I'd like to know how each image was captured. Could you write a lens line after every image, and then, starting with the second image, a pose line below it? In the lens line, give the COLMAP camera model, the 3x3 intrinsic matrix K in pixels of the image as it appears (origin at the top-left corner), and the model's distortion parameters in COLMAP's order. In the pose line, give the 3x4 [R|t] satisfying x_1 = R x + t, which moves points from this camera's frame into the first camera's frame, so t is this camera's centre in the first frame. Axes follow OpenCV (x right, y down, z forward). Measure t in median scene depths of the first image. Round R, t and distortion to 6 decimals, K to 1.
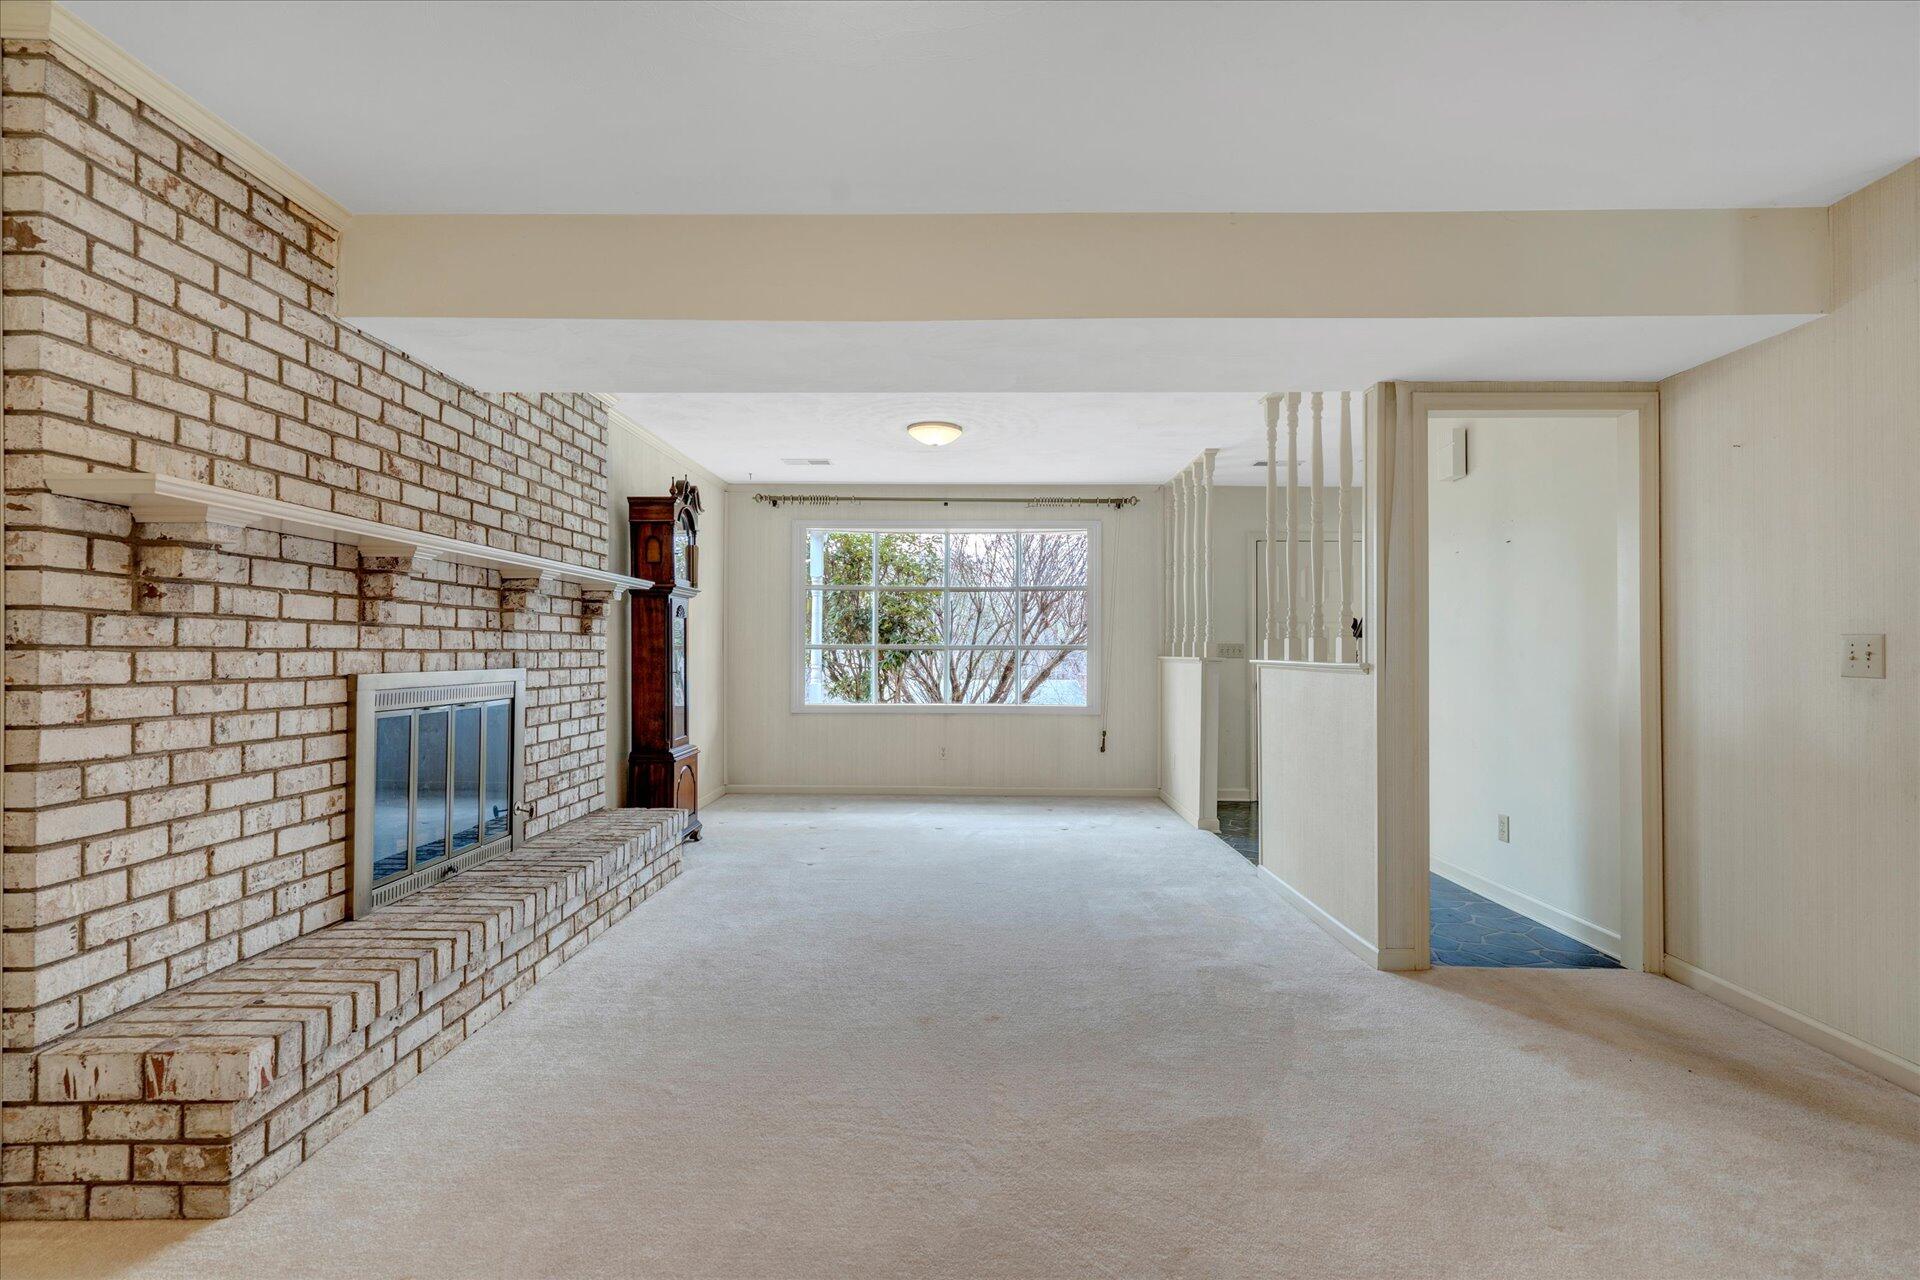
lens RADIAL K [[906.4, 0, 960.0], [0, 906.4, 640.0], [0, 0, 1]] dist [0.003255, 0.000544]
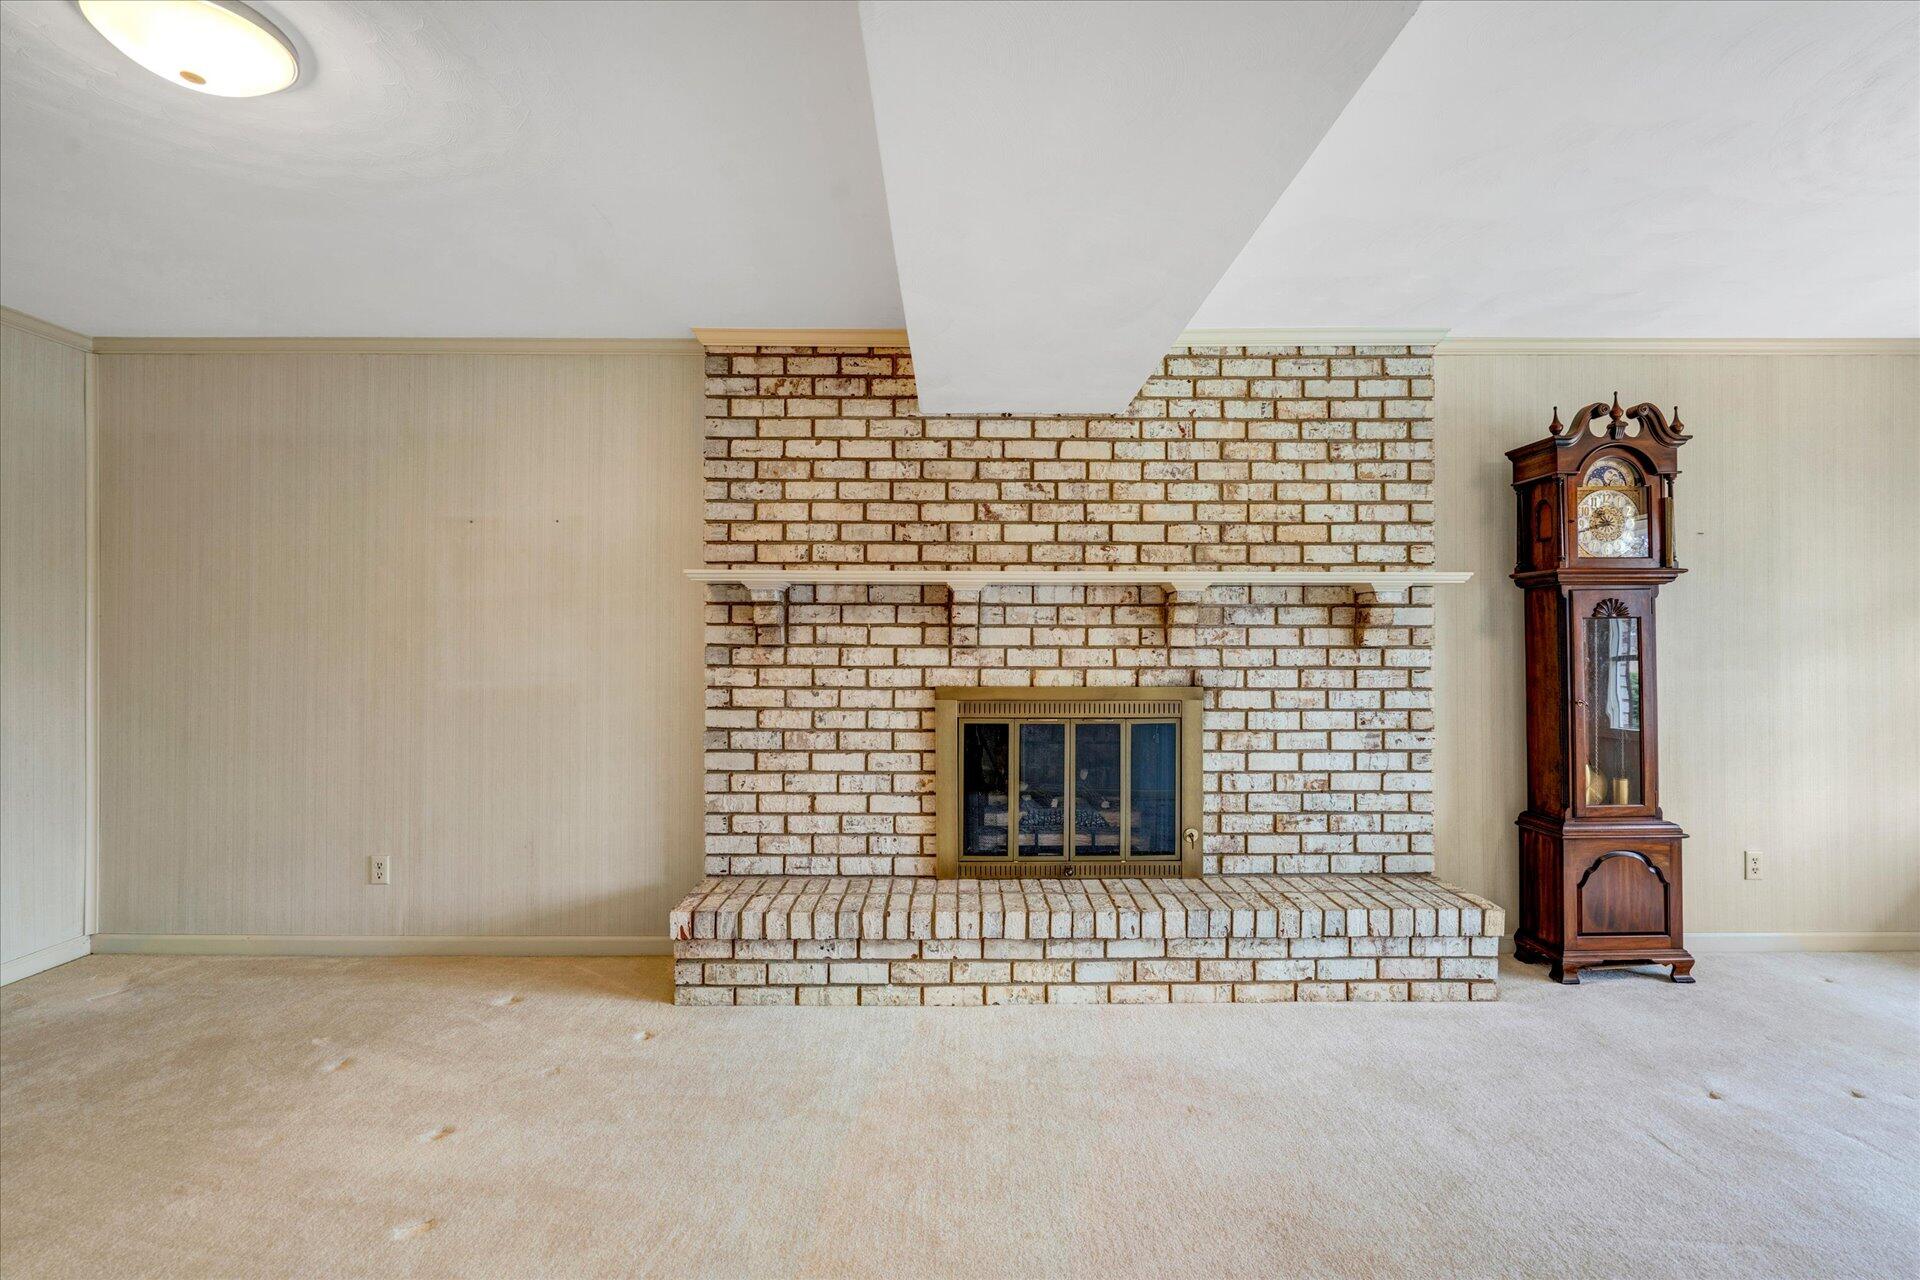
lens RADIAL K [[876.6, 0, 960.0], [0, 876.6, 640.0], [0, 0, 1]] dist [-0.003476, 0.000620]
pose [[0.025058, -0.009433, -0.999641, 0.618877], [0.010768, 0.999900, -0.009166, -0.017346], [0.999628, -0.010535, 0.025157, 1.099908]]
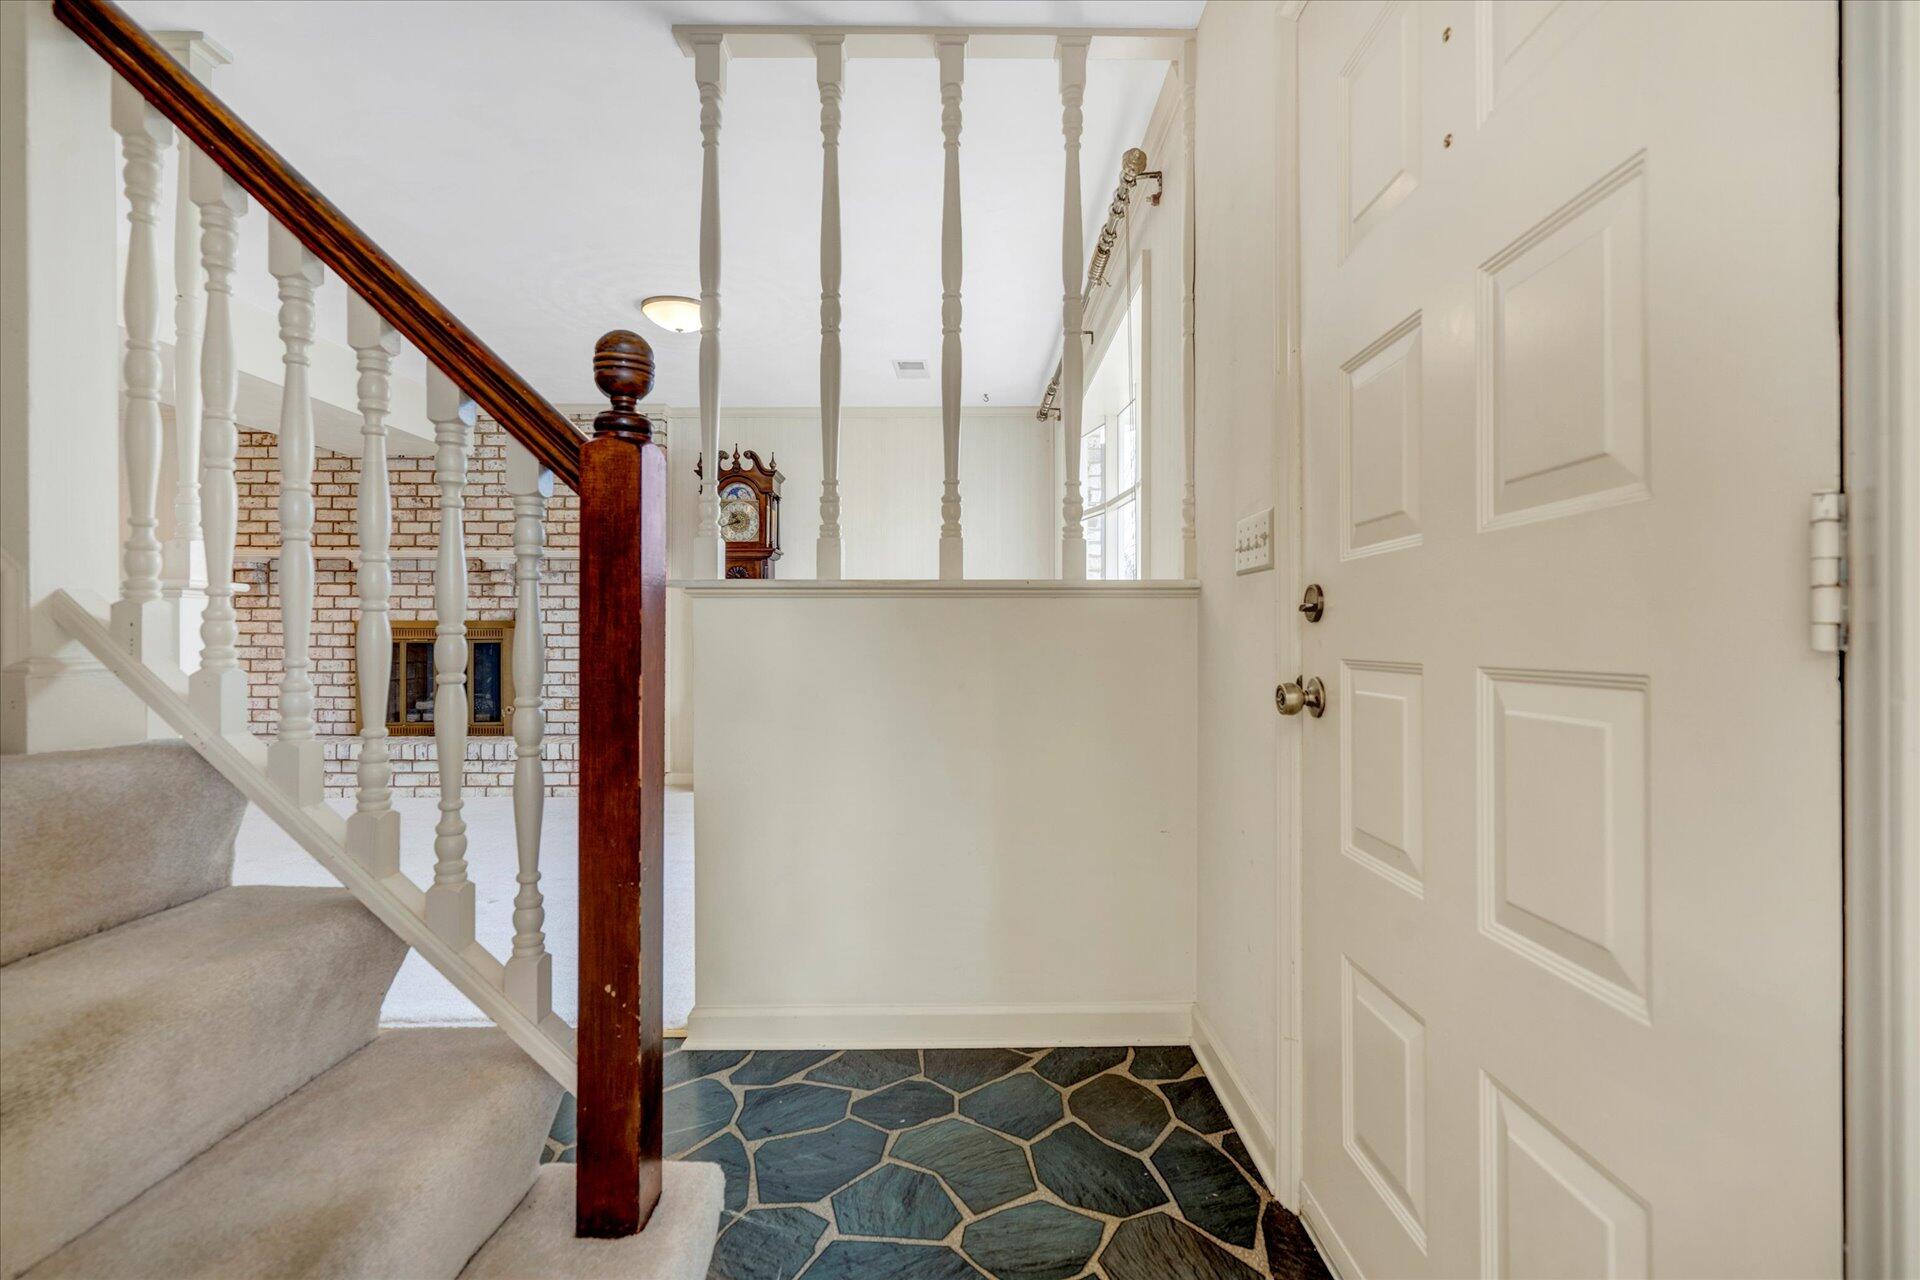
lens RADIAL K [[876.6, 0, 960.0], [0, 876.6, 640.0], [0, 0, 1]] dist [-0.003476, 0.000620]
pose [[0.019052, -0.002823, -0.999814, 1.538962], [0.010271, 0.999944, -0.002628, 0.113848], [0.999766, -0.010219, 0.019080, 2.599718]]
